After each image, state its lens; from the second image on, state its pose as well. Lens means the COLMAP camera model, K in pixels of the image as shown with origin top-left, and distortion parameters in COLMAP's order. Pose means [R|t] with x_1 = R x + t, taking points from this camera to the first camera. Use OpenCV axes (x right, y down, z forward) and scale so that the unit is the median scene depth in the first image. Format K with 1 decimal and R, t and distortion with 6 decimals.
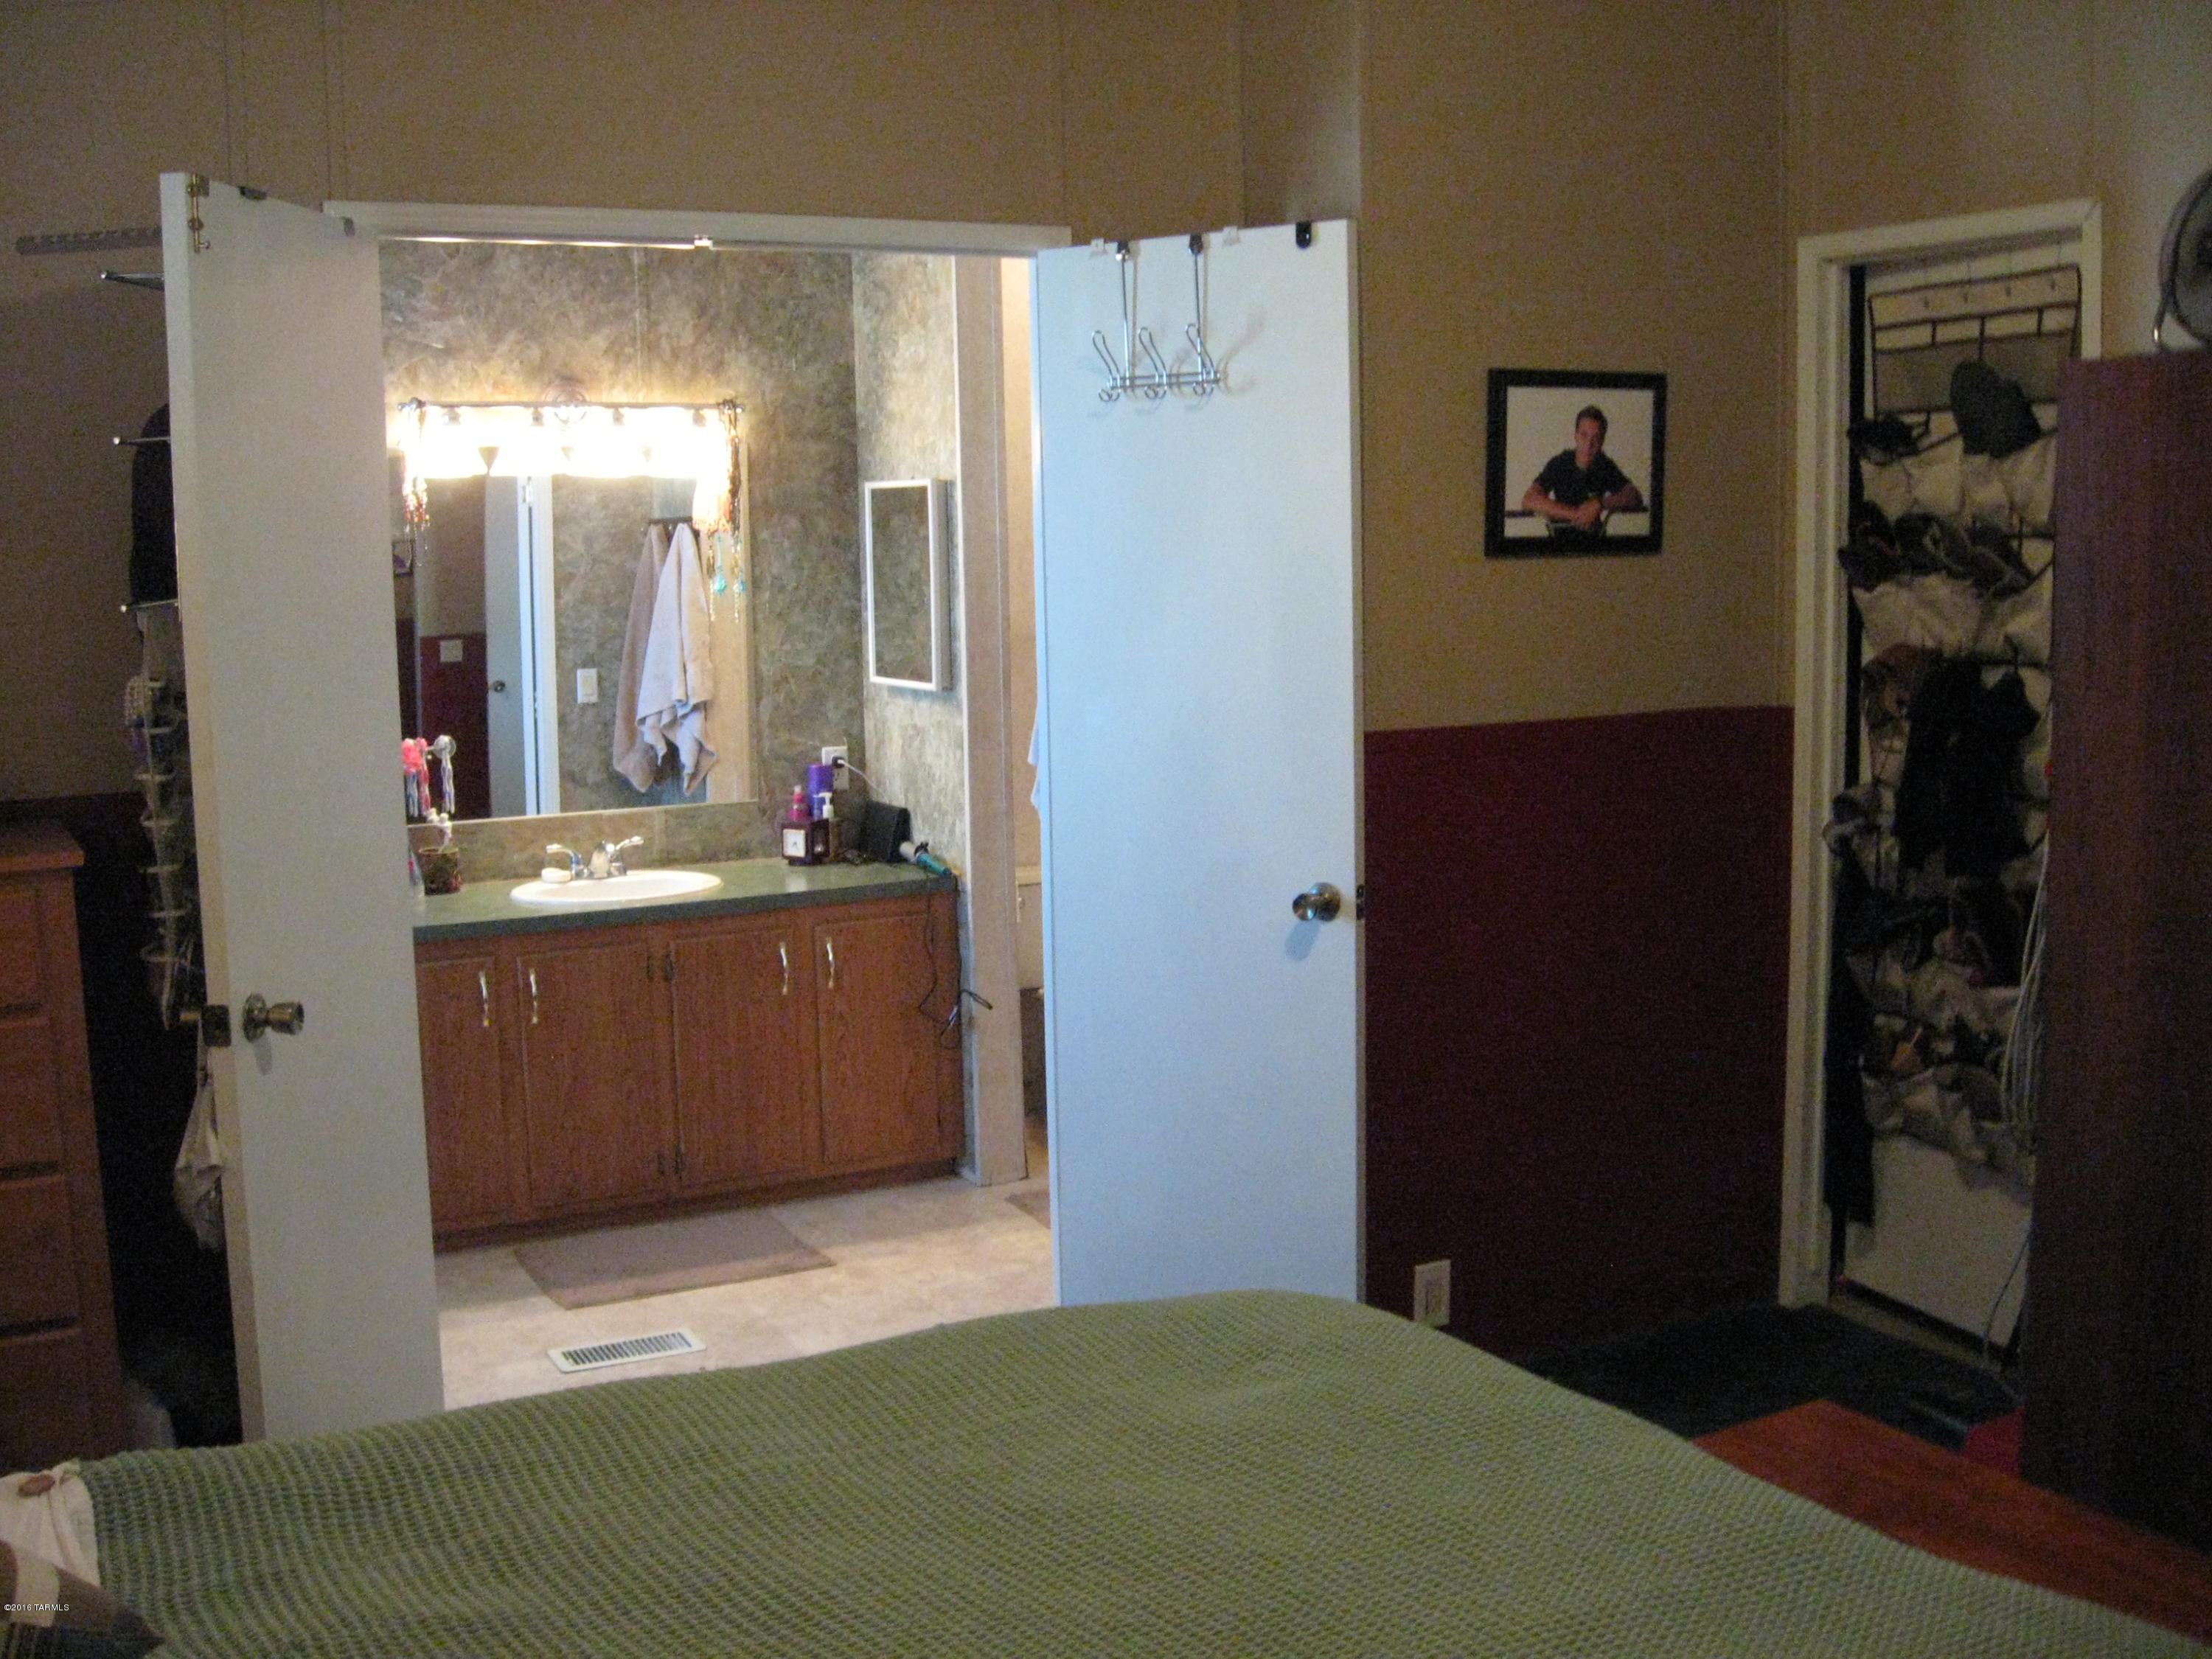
lens RADIAL K [[2262.3, 0, 1107.8], [0, 2262.3, 779.9], [0, 0, 1]] dist [-0.102052, -0.013033]
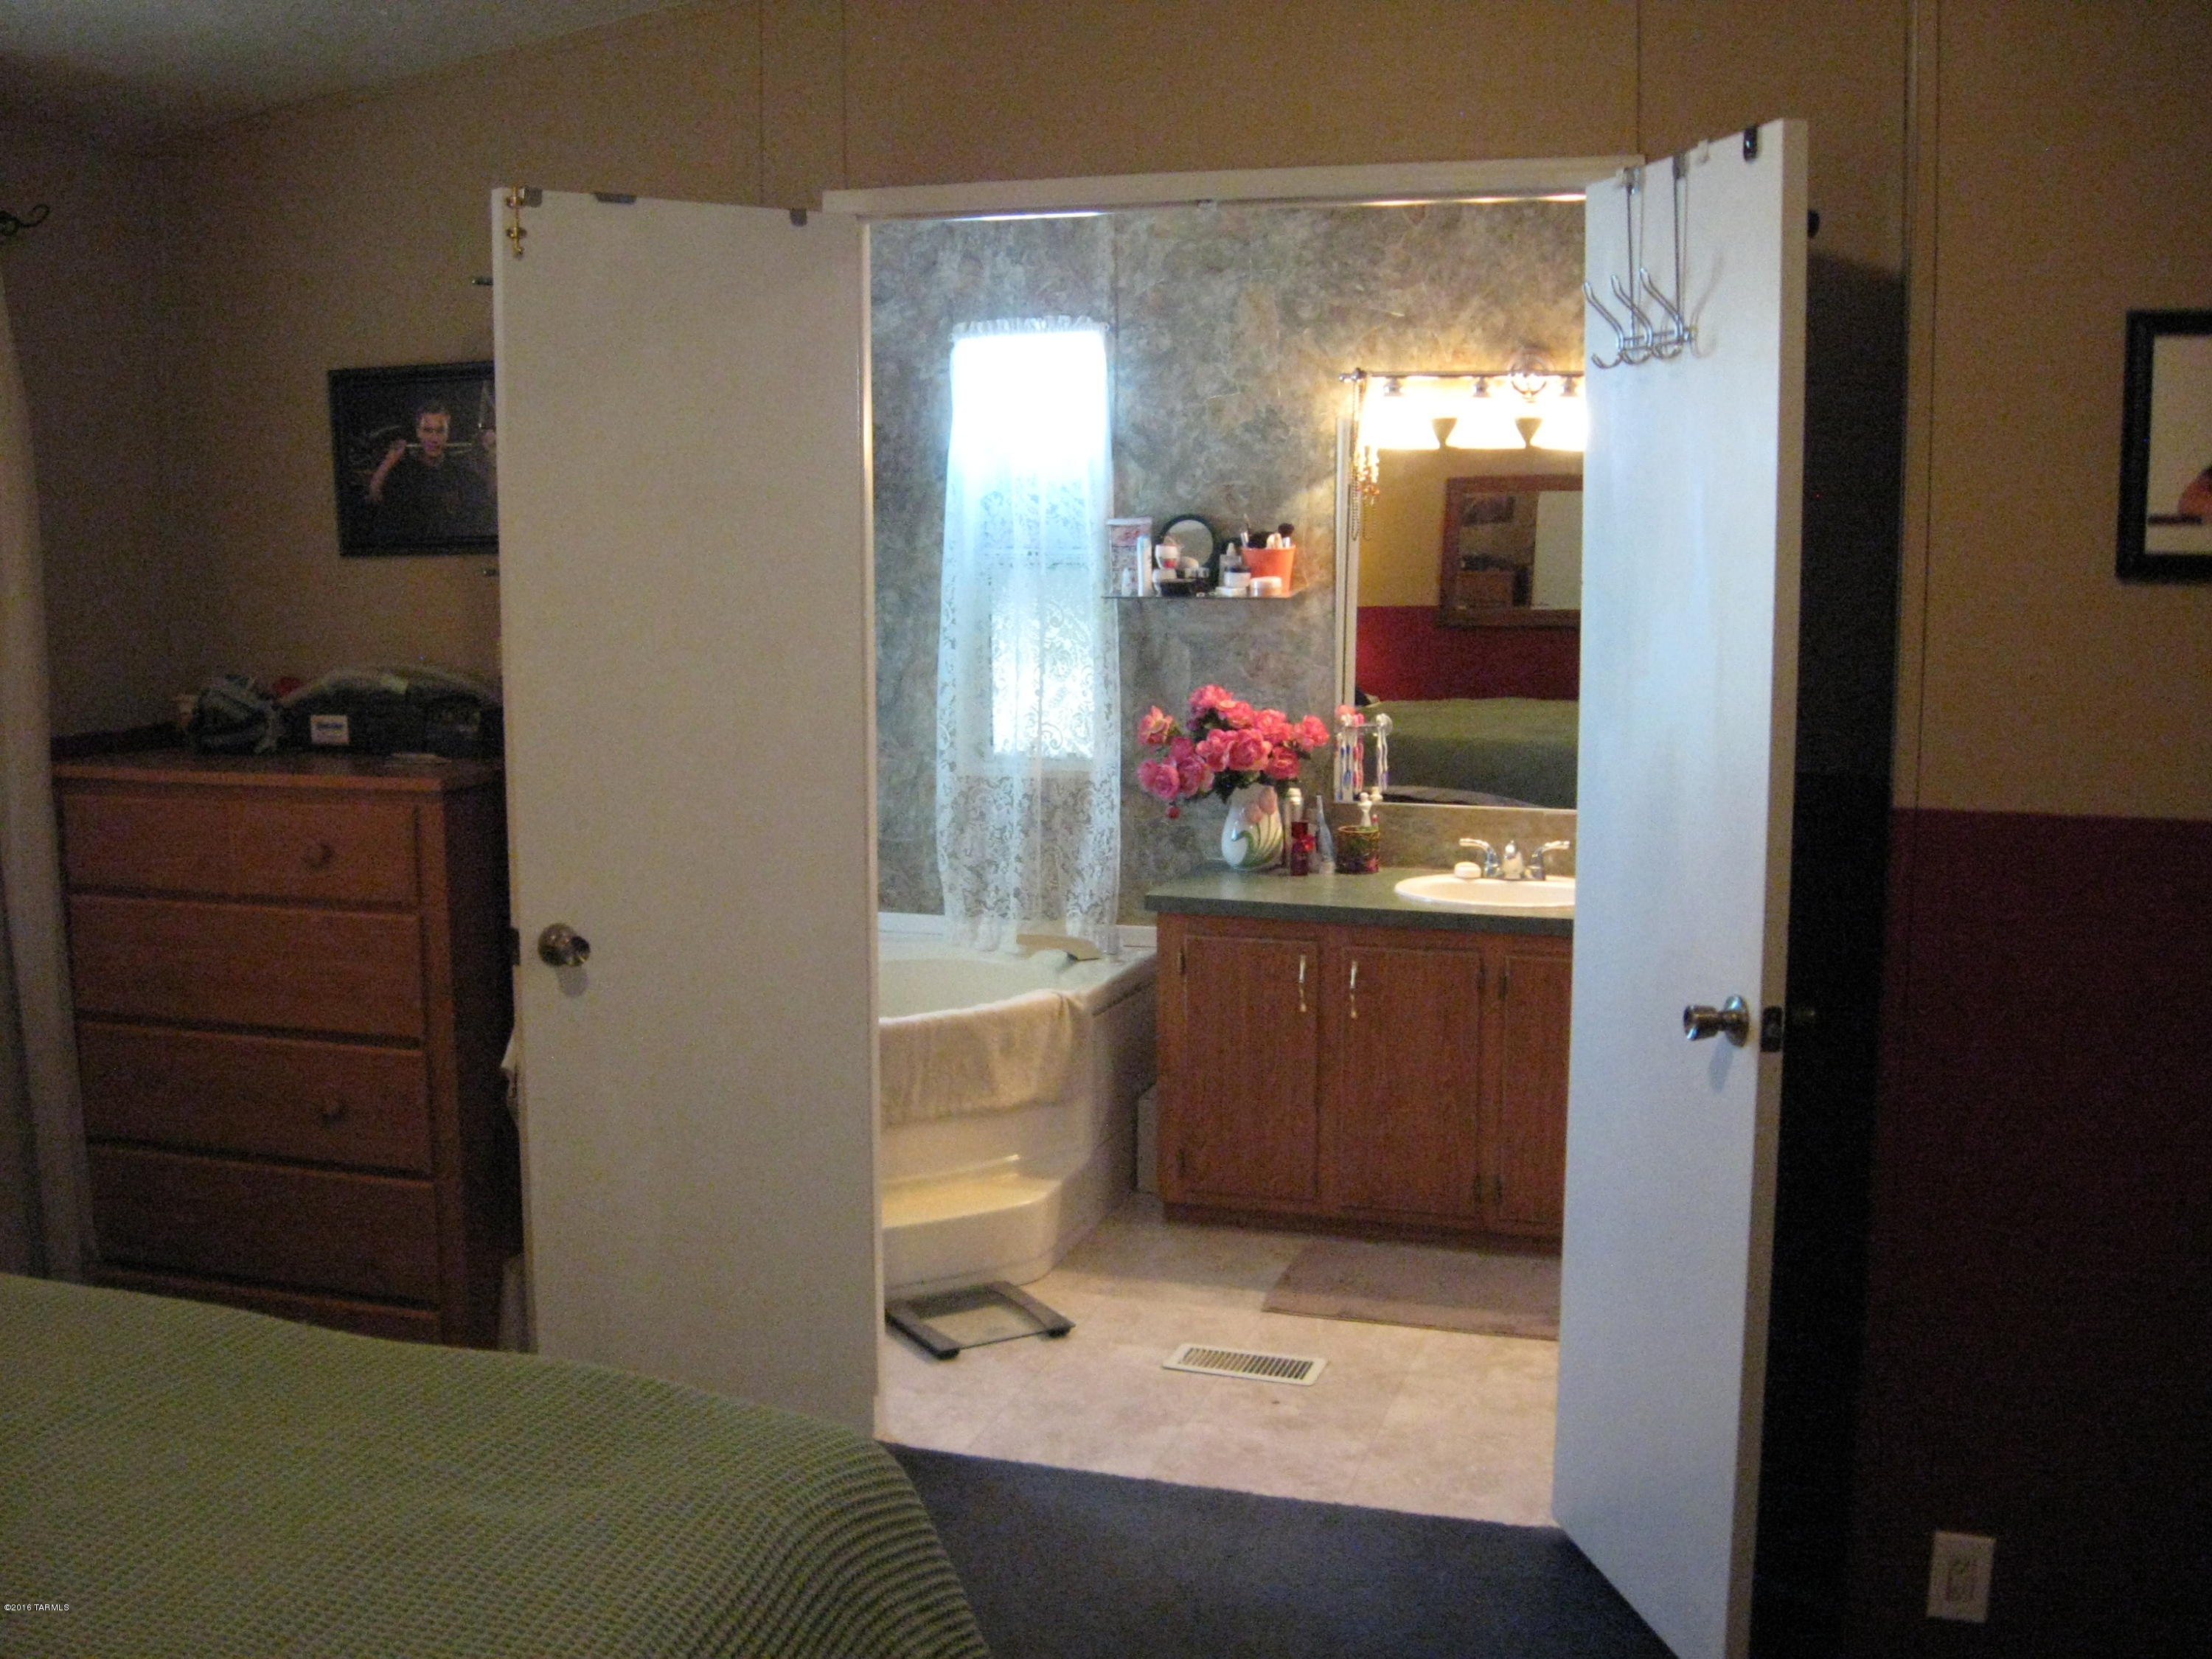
lens RADIAL K [[2289.0, 0, 1105.5], [0, 2289.0, 796.0], [0, 0, 1]] dist [-0.091720, 0.015912]
pose [[0.710658, 0.107093, -0.695339, 0.325807], [-0.092452, 0.993991, 0.058602, -0.032505], [0.697436, 0.022640, 0.716289, 0.207191]]
